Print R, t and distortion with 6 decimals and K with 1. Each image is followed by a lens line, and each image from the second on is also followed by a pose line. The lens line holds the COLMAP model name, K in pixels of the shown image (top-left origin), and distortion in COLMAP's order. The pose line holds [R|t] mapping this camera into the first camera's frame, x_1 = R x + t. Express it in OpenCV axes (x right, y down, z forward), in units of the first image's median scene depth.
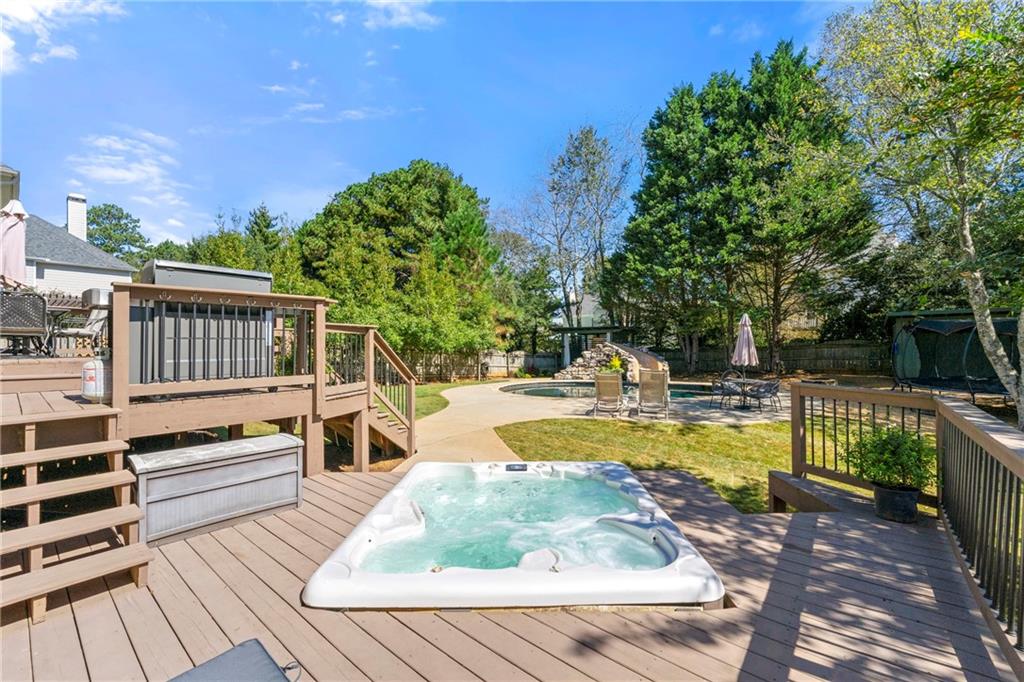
lens RADIAL K [[412.3, 0, 520.2], [0, 412.3, 338.6], [0, 0, 1]] dist [0.002267, -0.002253]
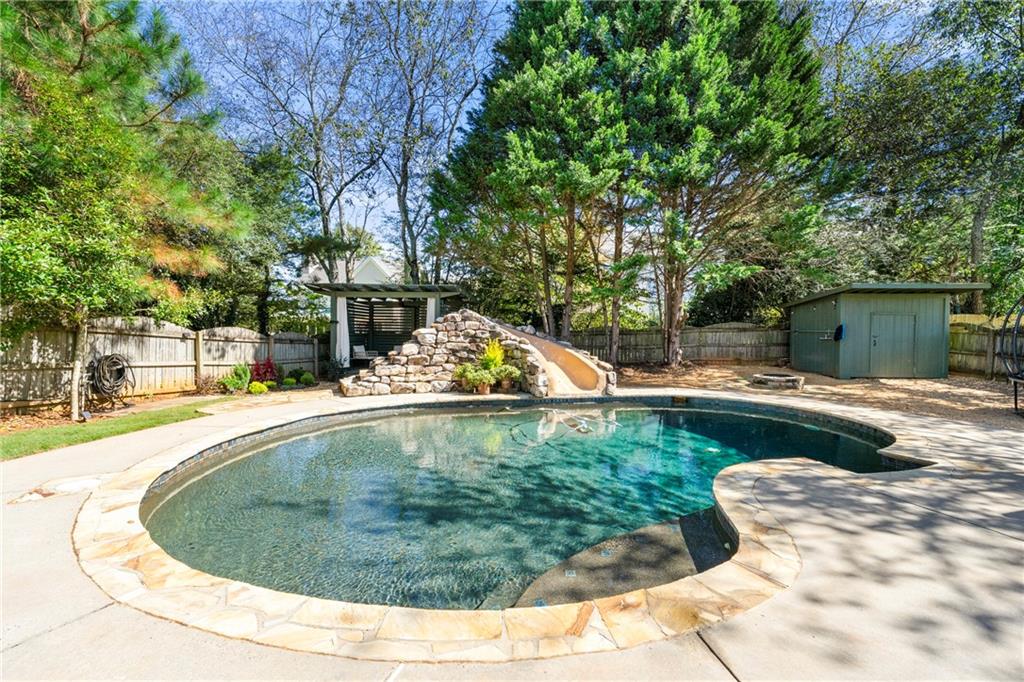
lens RADIAL K [[412.3, 0, 519.4], [0, 412.3, 339.7], [0, 0, 1]] dist [0.002267, -0.002253]
pose [[0.802507, 0.011544, 0.596531, -0.019919], [-0.029704, 0.999346, 0.020621, 0.028730], [-0.595903, -0.034268, 0.802325, 0.546642]]
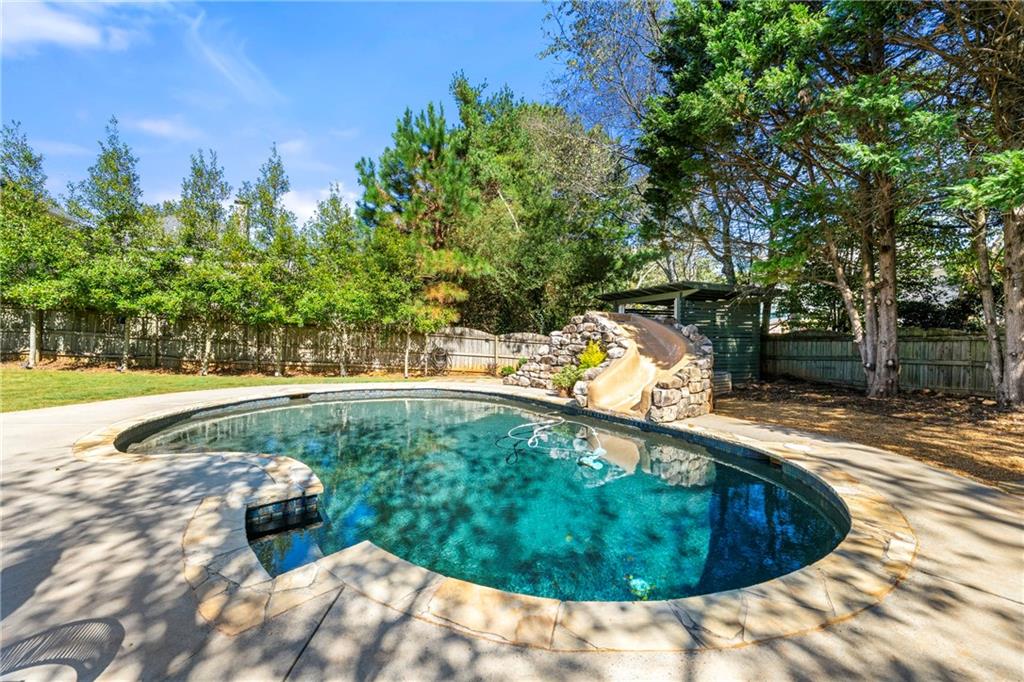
lens RADIAL K [[412.3, 0, 515.4], [0, 412.3, 338.6], [0, 0, 1]] dist [0.002267, -0.002253]
pose [[0.845431, 0.021702, -0.533643, 0.351043], [-0.008823, 0.999605, 0.026673, 0.025429], [0.534011, -0.017842, 0.845289, 0.531302]]
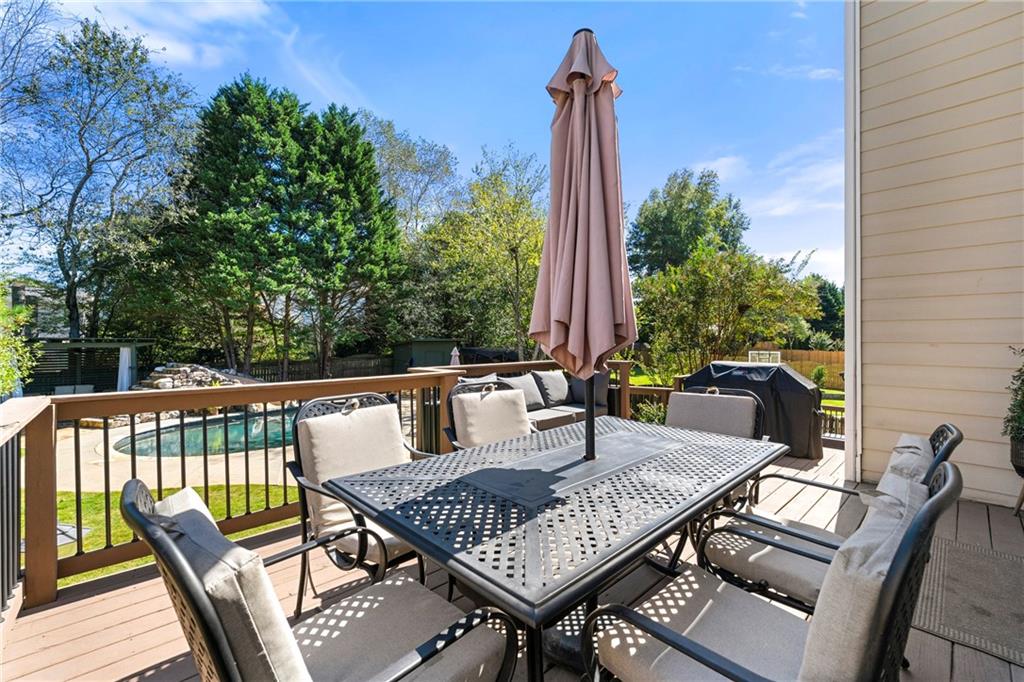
lens RADIAL K [[412.3, 0, 519.8], [0, 412.3, 337.5], [0, 0, 1]] dist [0.002267, -0.002253]
pose [[0.131914, 0.019615, 0.991067, -0.419836], [-0.017483, 0.999695, -0.017459, -0.034469], [-0.991107, -0.015024, 0.132217, 0.293805]]
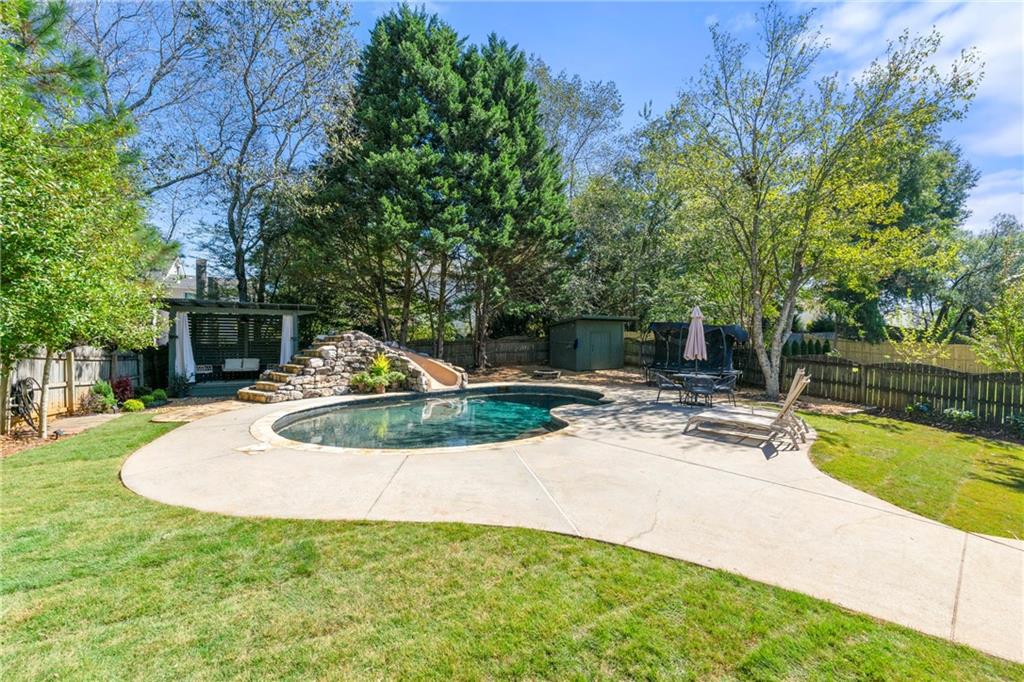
lens RADIAL K [[412.3, 0, 519.9], [0, 412.3, 339.3], [0, 0, 1]] dist [0.002267, -0.002253]
pose [[0.373272, 0.016020, 0.927584, -0.246612], [-0.025423, 0.999652, -0.007034, 0.017637], [-0.927374, -0.020957, 0.373549, 0.508515]]
